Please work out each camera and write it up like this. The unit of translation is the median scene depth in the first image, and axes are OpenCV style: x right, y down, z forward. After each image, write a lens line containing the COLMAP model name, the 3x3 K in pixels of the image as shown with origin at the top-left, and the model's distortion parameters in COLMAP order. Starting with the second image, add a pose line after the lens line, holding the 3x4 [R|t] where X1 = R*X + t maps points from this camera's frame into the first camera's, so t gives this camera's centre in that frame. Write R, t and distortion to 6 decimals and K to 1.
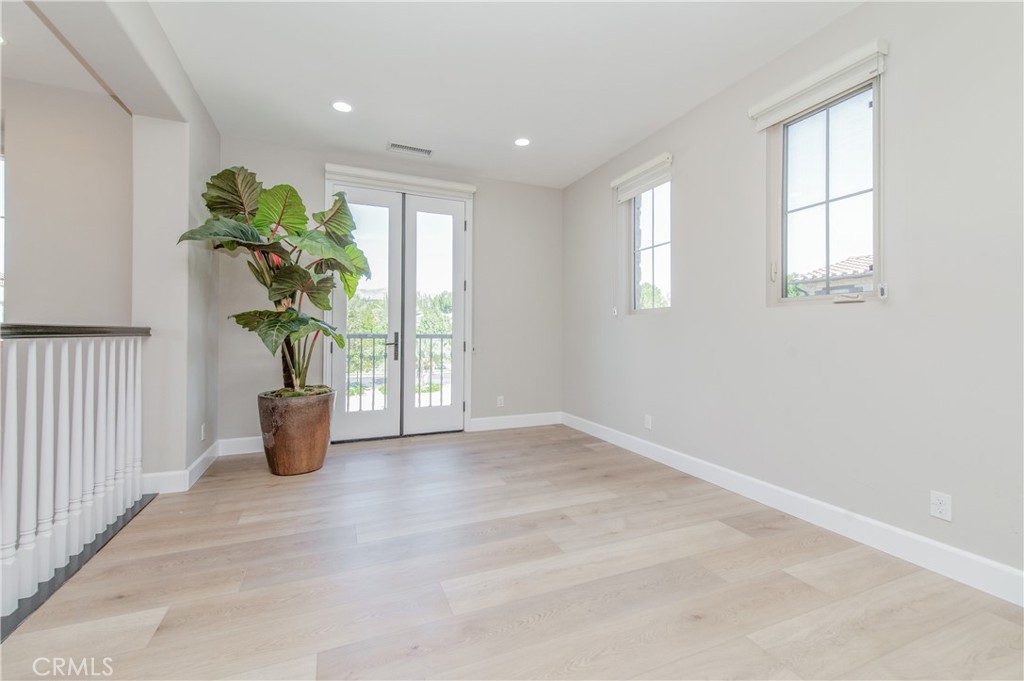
lens RADIAL K [[412.5, 0, 510.7], [0, 412.5, 339.4], [0, 0, 1]] dist [0.004379, -0.000267]
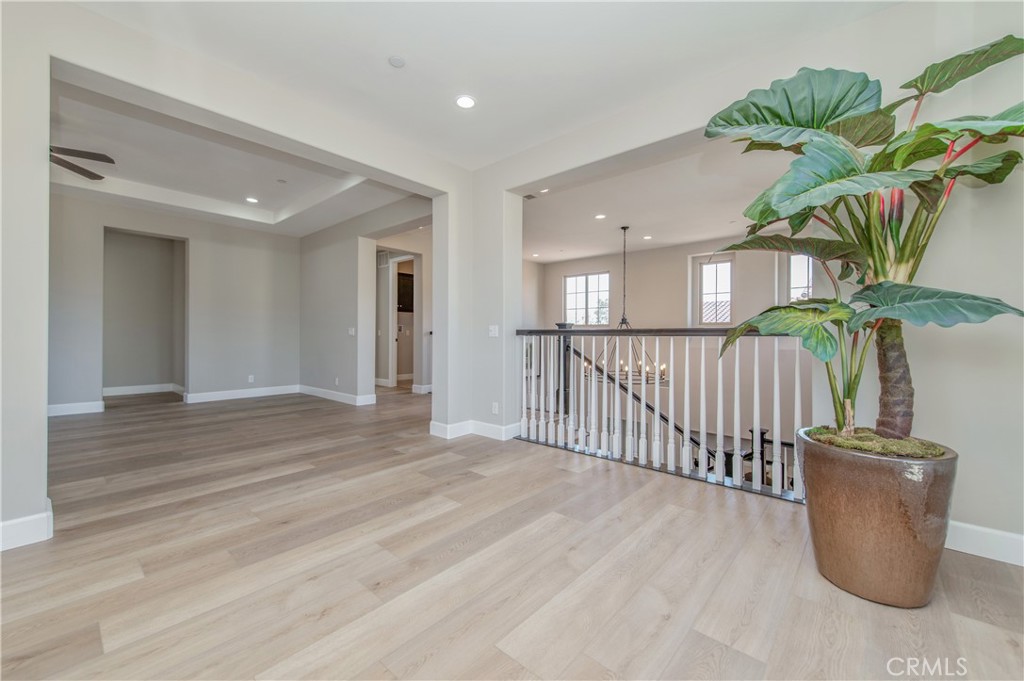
lens RADIAL K [[412.5, 0, 510.7], [0, 412.5, 339.4], [0, 0, 1]] dist [0.004379, -0.000267]
pose [[-0.903311, -0.005581, -0.428951, 0.248245], [-0.011808, 0.999860, 0.011858, -0.024516], [0.428825, 0.015777, -0.903250, 1.907926]]
